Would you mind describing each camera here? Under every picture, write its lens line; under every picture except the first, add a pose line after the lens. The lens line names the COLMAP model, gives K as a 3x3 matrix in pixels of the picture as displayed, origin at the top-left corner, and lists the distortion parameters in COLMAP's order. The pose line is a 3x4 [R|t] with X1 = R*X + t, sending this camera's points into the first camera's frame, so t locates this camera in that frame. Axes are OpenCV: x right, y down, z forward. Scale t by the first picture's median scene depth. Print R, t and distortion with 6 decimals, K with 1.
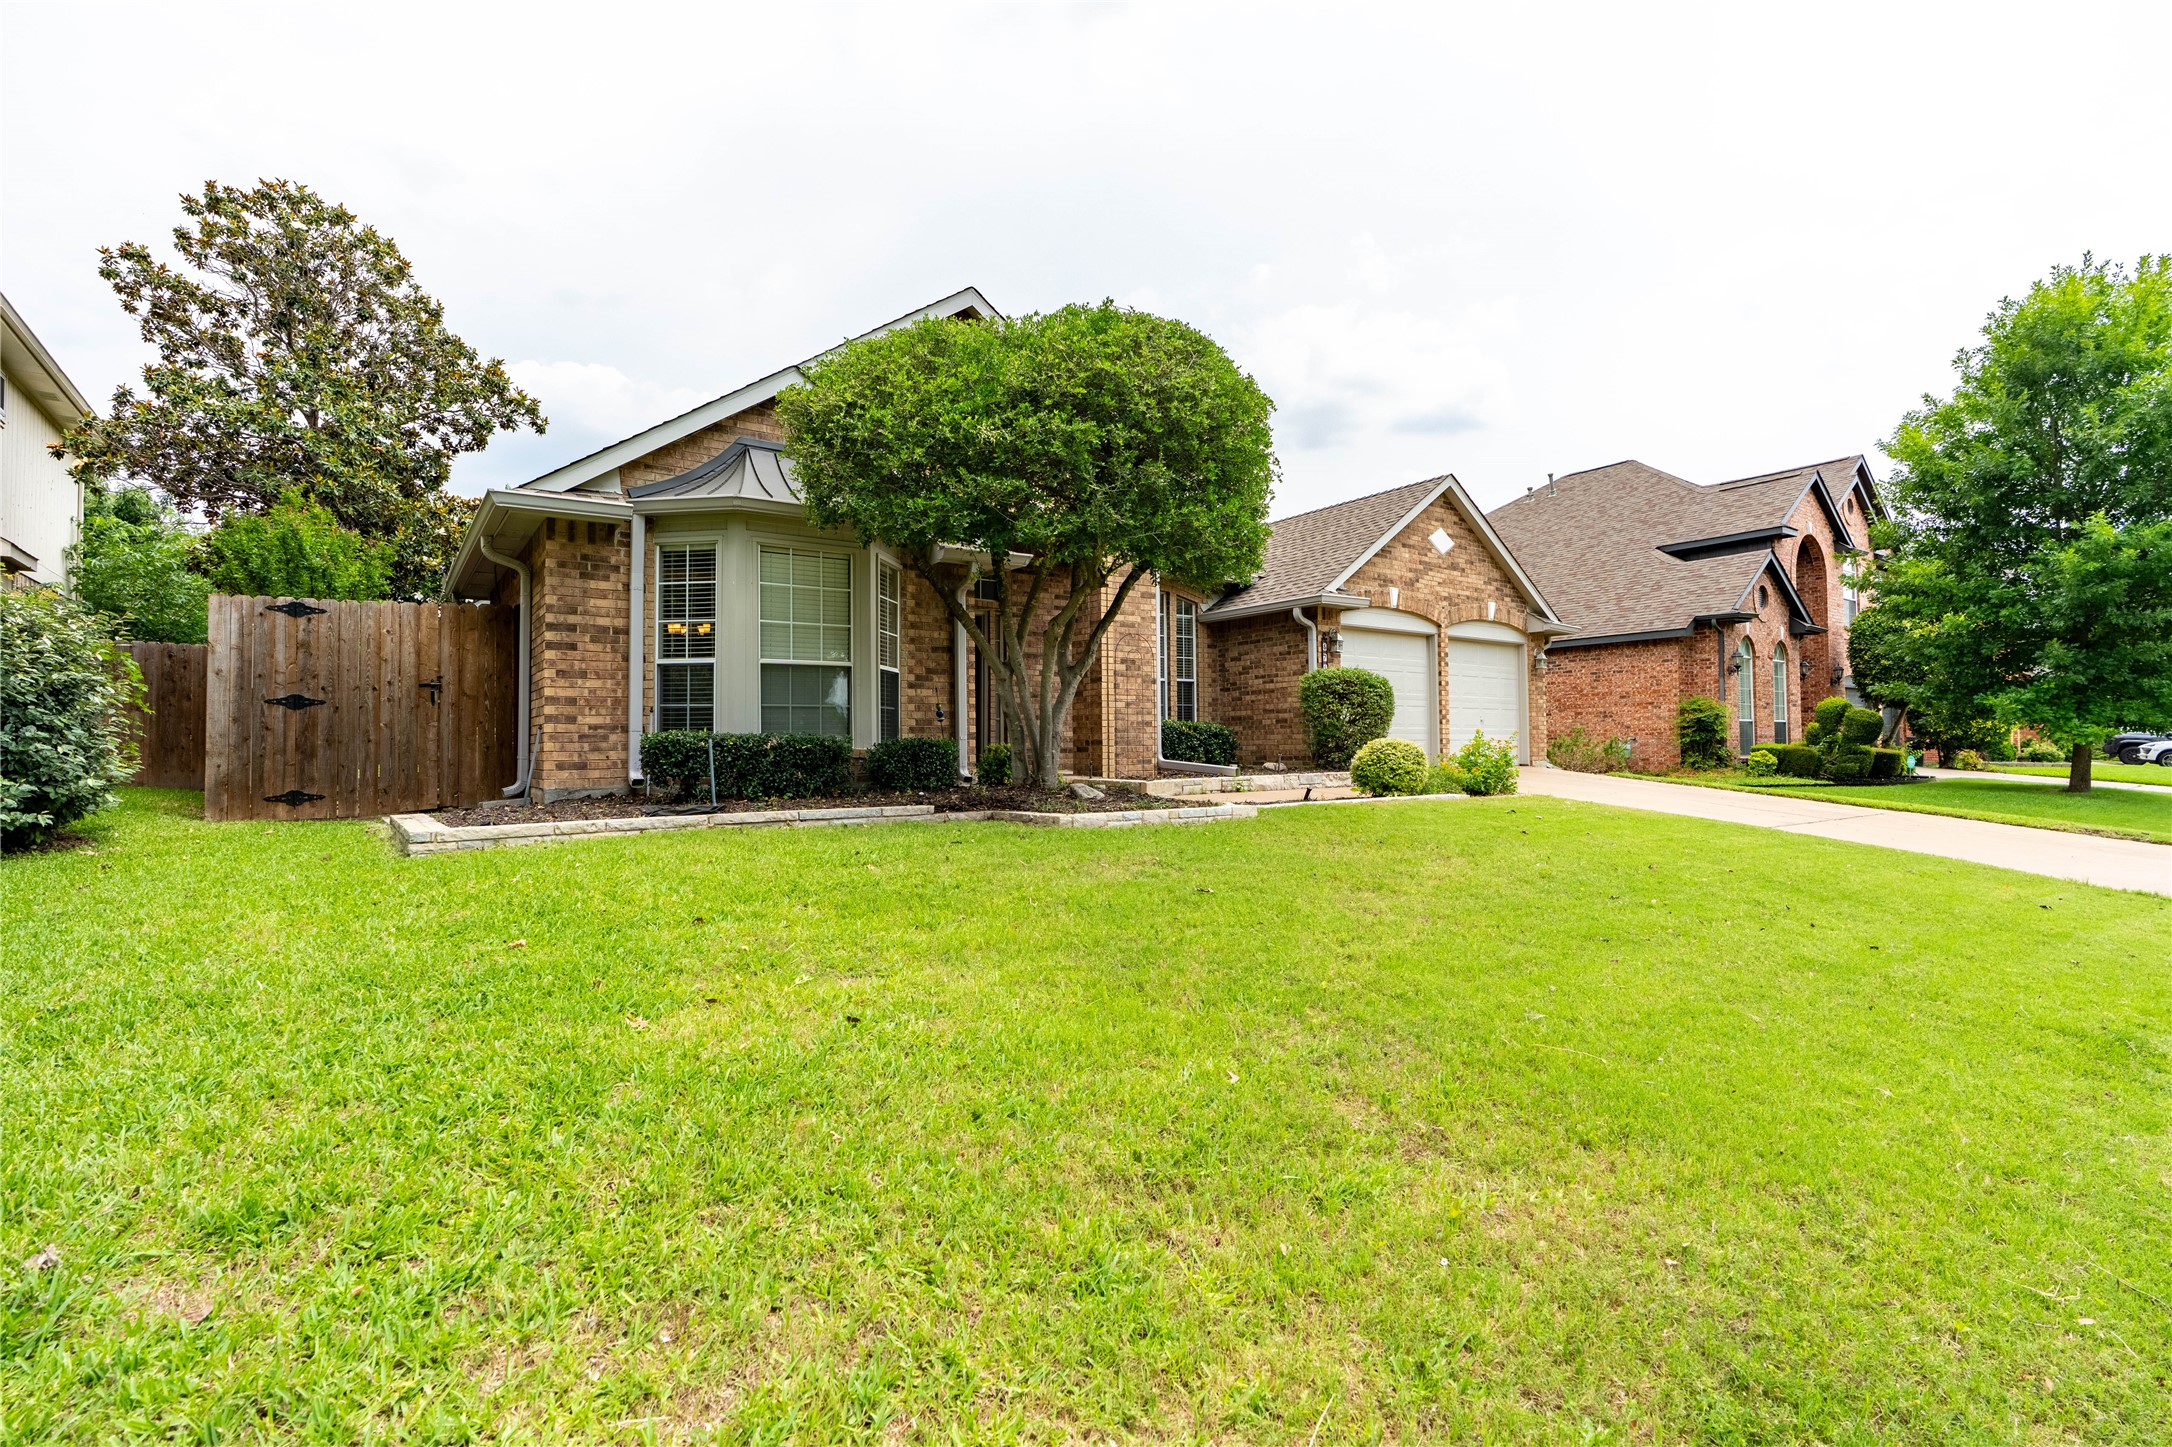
lens RADIAL K [[976.2, 0, 1084.4], [0, 976.2, 726.1], [0, 0, 1]] dist [0.000315, 0.000517]
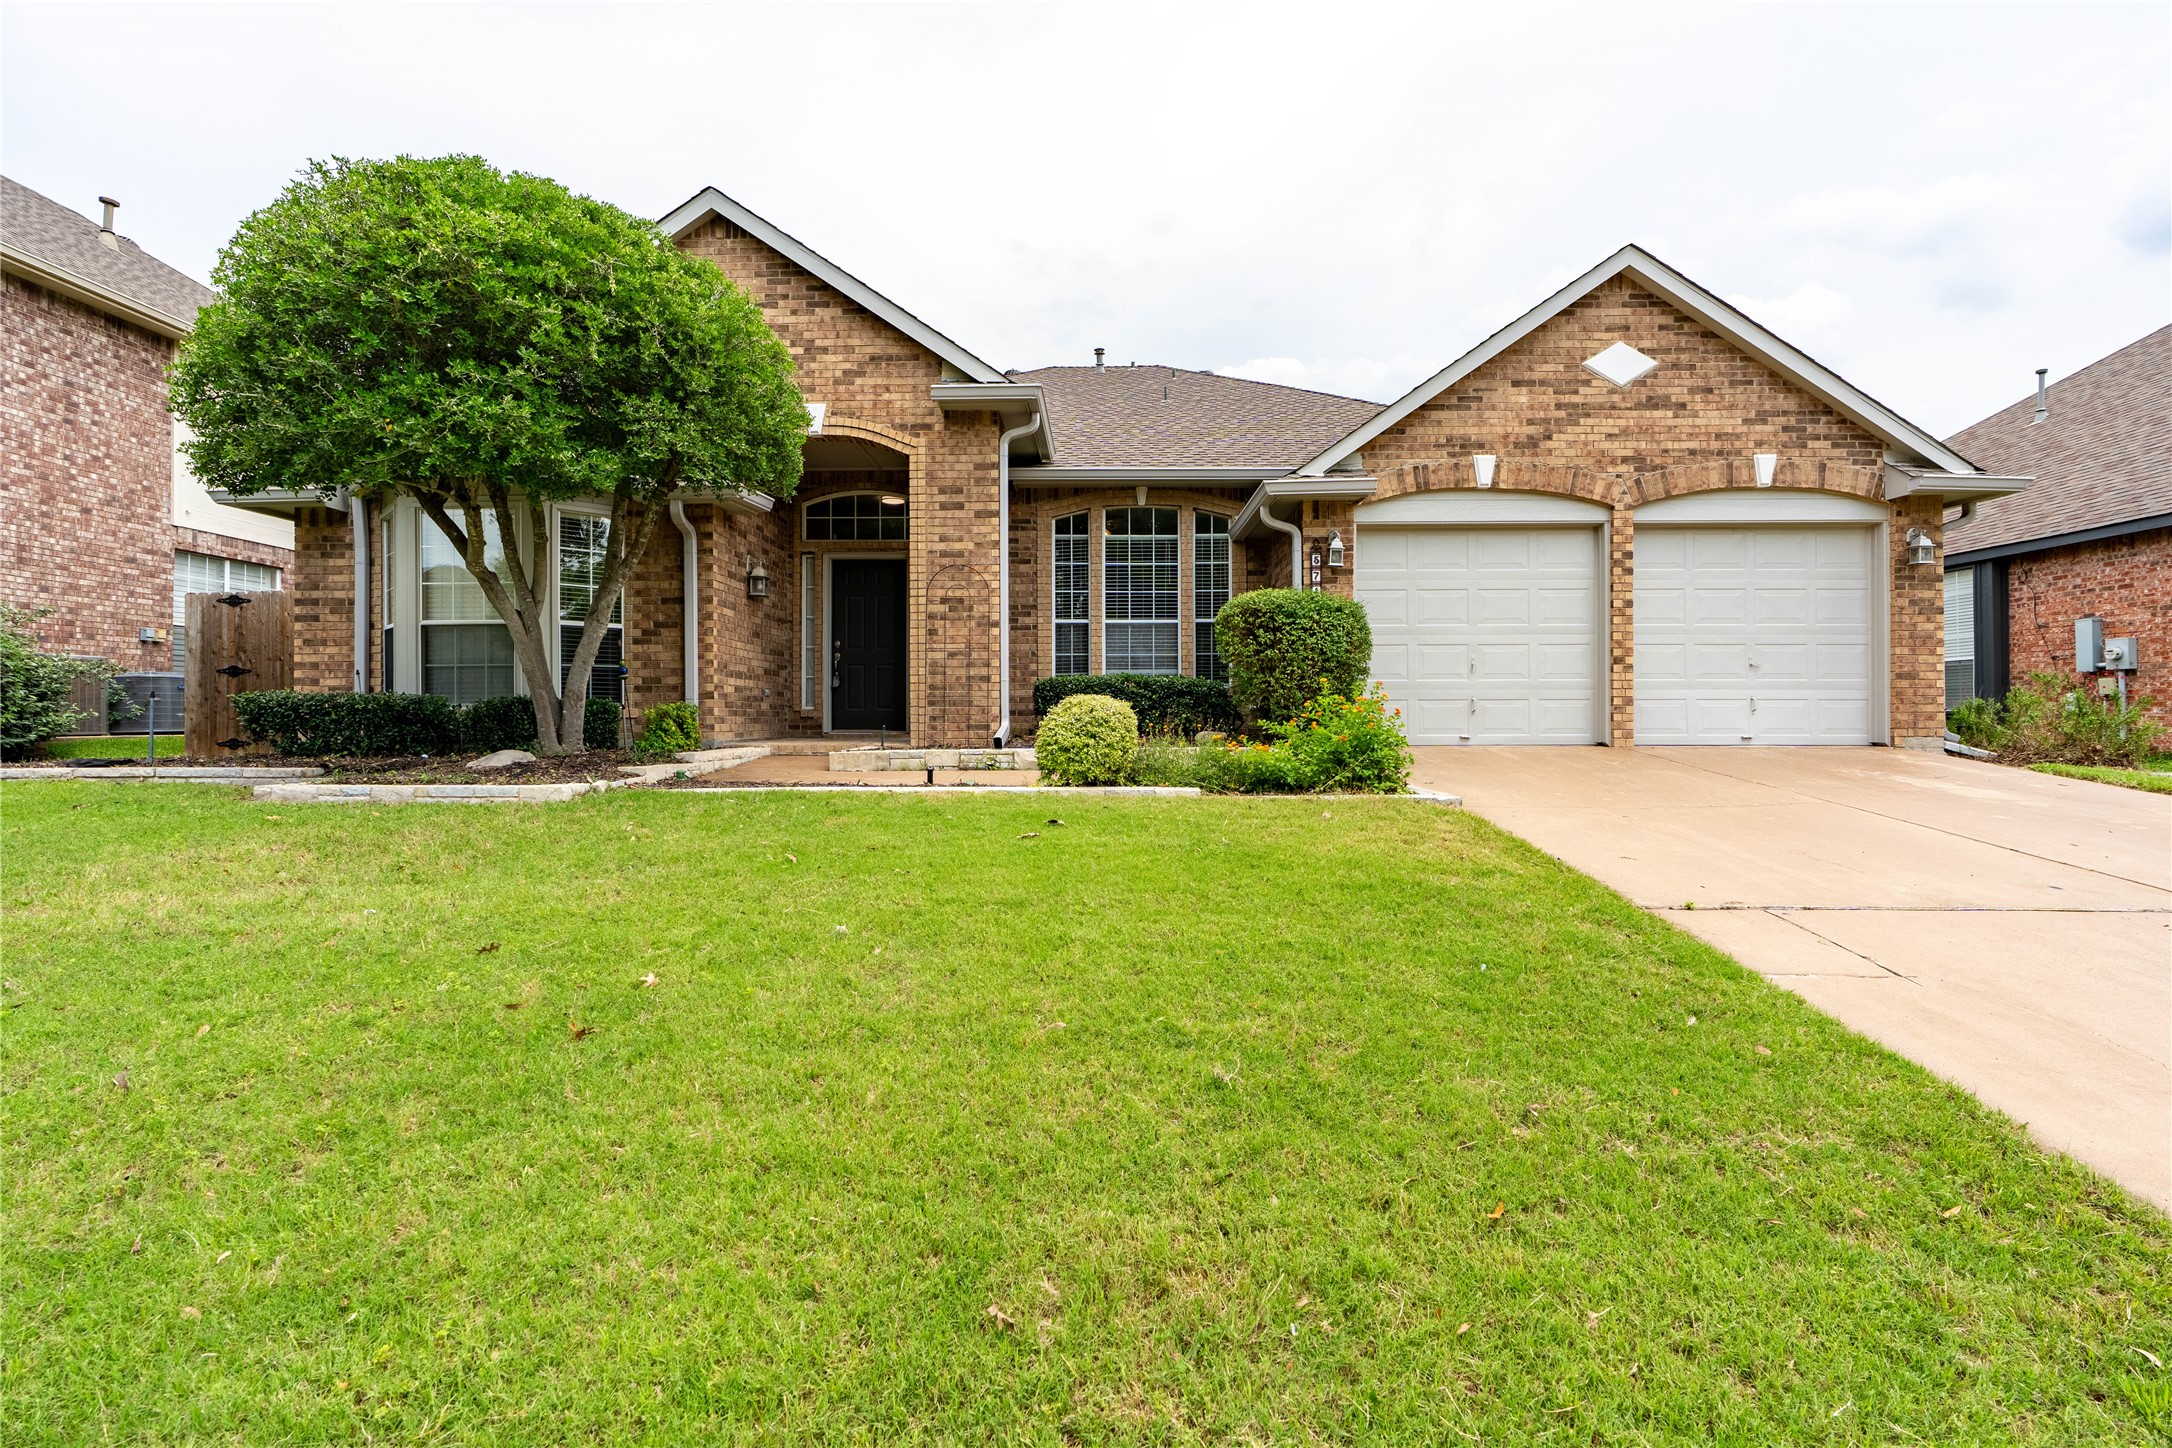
lens RADIAL K [[976.2, 0, 1086.3], [0, 976.2, 715.7], [0, 0, 1]] dist [0.000315, 0.000517]
pose [[0.798076, 0.008104, -0.602503, 0.718054], [0.008768, 0.999647, 0.025060, 0.009766], [0.602494, -0.025283, 0.797723, 0.505292]]
